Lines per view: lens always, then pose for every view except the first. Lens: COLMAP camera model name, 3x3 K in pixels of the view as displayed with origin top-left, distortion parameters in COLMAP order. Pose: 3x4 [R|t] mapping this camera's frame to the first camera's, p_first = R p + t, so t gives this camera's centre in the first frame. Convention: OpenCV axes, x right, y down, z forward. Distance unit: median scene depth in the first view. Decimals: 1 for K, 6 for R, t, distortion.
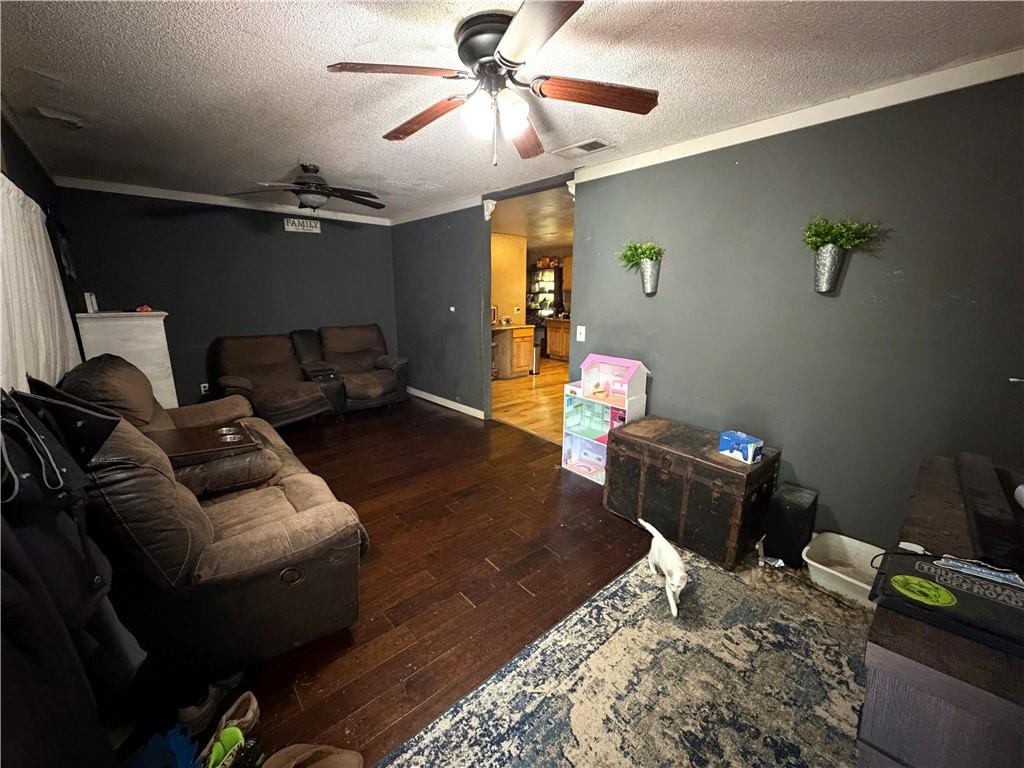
lens RADIAL K [[408.8, 0, 509.2], [0, 408.8, 386.1], [0, 0, 1]] dist [-0.001854, 0.000576]
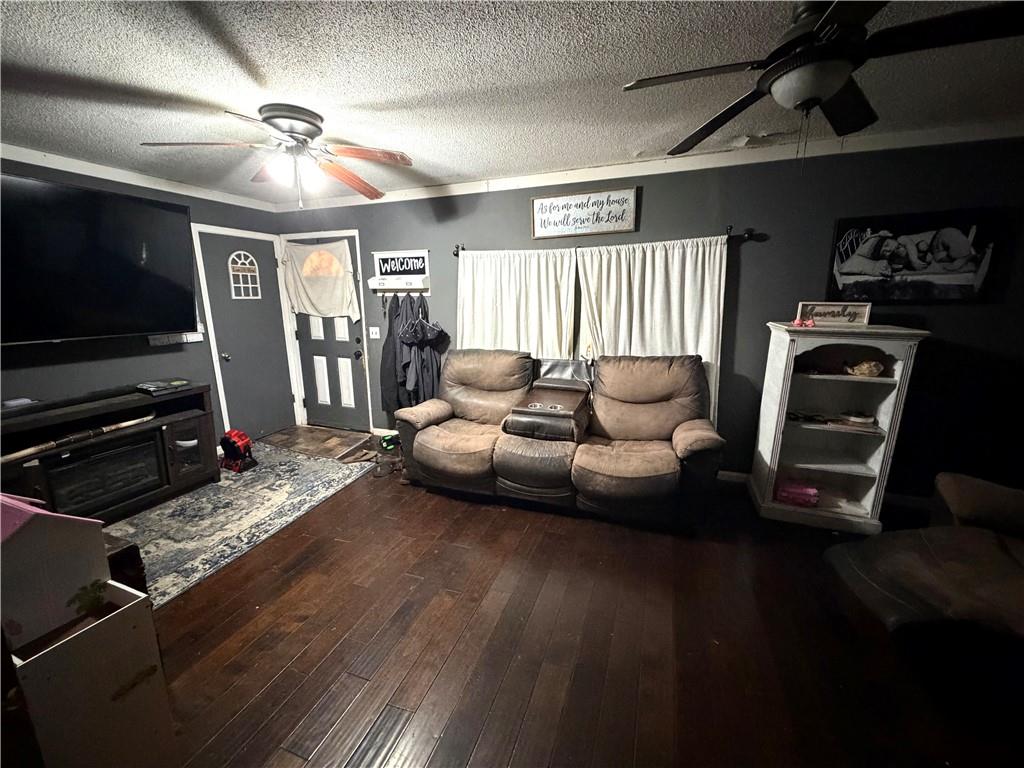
lens RADIAL K [[408.8, 0, 511.8], [0, 408.8, 383.9], [0, 0, 1]] dist [-0.001854, 0.000576]
pose [[-0.885860, 0.100230, -0.452997, 0.016676], [-0.102530, 0.909953, 0.401838, -0.622035], [0.452483, 0.402418, -0.795814, 2.593717]]
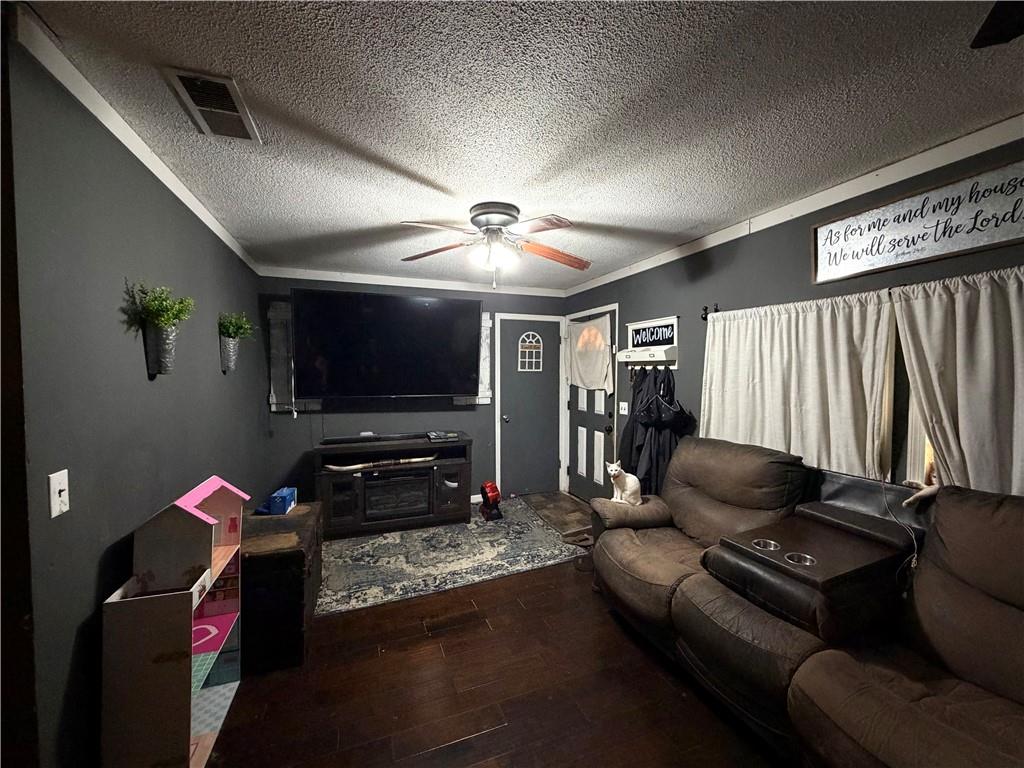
lens RADIAL K [[408.8, 0, 510.0], [0, 408.8, 383.3], [0, 0, 1]] dist [-0.001854, 0.000576]
pose [[-0.933945, -0.016076, 0.357055, -0.613630], [0.075554, 0.967533, 0.241188, -0.558087], [-0.349340, 0.252234, -0.902408, 2.372090]]
